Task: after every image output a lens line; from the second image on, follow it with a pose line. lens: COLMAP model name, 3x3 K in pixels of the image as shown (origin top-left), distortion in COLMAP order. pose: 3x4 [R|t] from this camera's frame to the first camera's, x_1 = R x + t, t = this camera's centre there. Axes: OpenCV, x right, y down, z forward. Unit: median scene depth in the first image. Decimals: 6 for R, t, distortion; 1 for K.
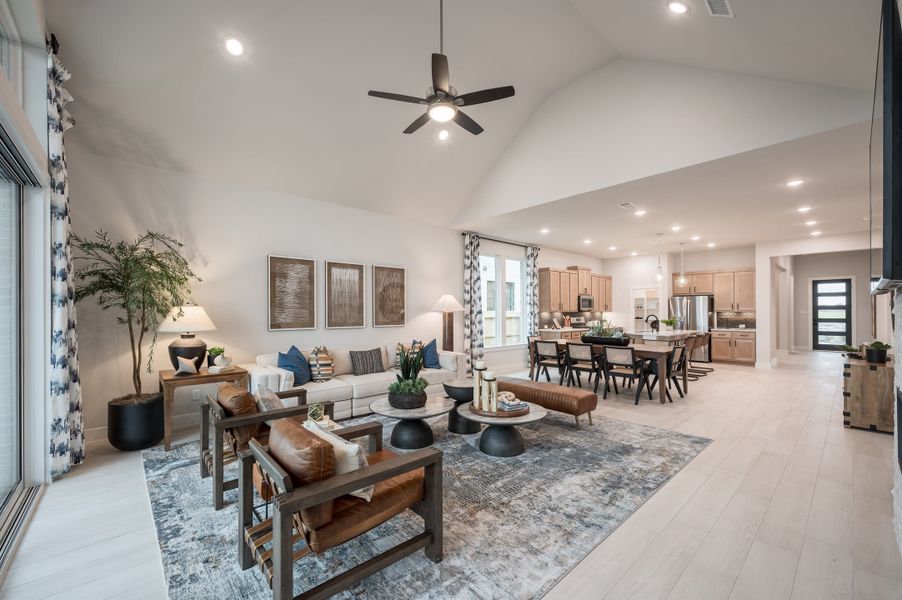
lens RADIAL K [[366.8, 0, 476.0], [0, 366.8, 312.8], [0, 0, 1]] dist [-0.000869, -0.000223]
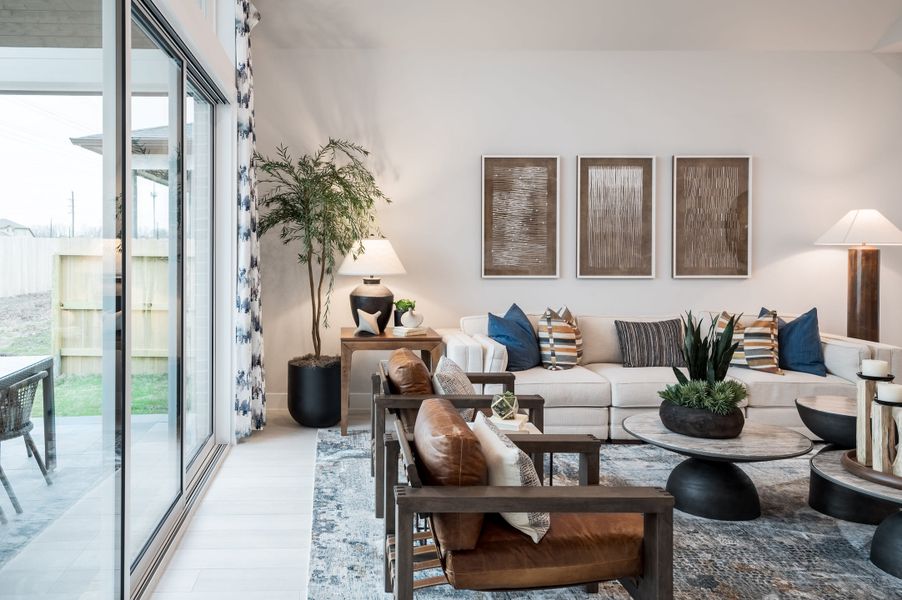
lens RADIAL K [[843.1, 0, 449.9], [0, 843.1, 253.8], [0, 0, 1]] dist [0.016185, 0.014696]
pose [[0.774549, 0.005780, -0.632487, 0.357067], [-0.004023, 0.999983, 0.004212, 0.002655], [0.632501, -0.000718, 0.774559, -0.163817]]
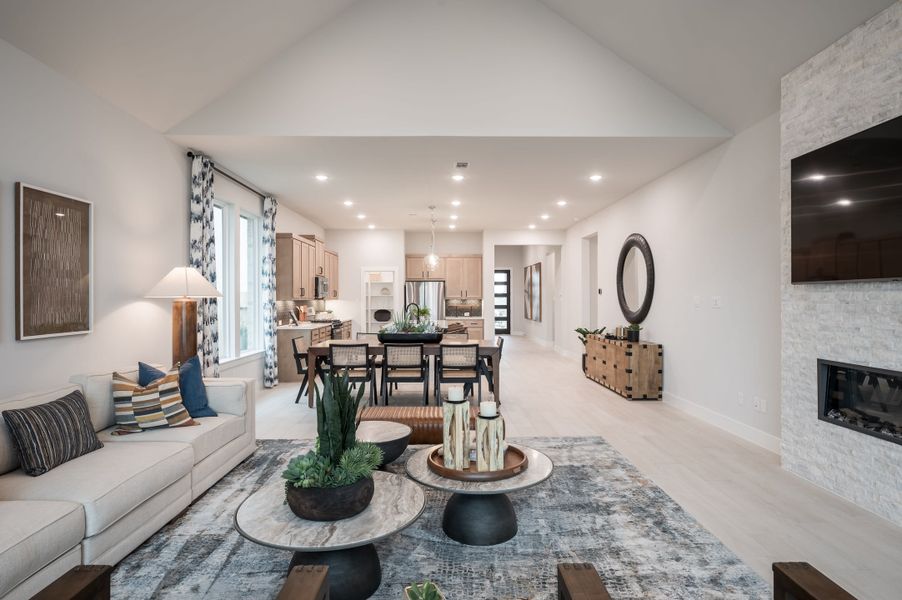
lens RADIAL K [[463.7, 0, 451.0], [0, 463.7, 300.0], [0, 0, 1]] dist [-0.003818, -0.000903]
pose [[0.681634, -0.003261, 0.731686, -0.556573], [0.004309, 0.999991, 0.000442, -0.004487], [-0.731680, 0.002852, 0.681642, 0.549948]]
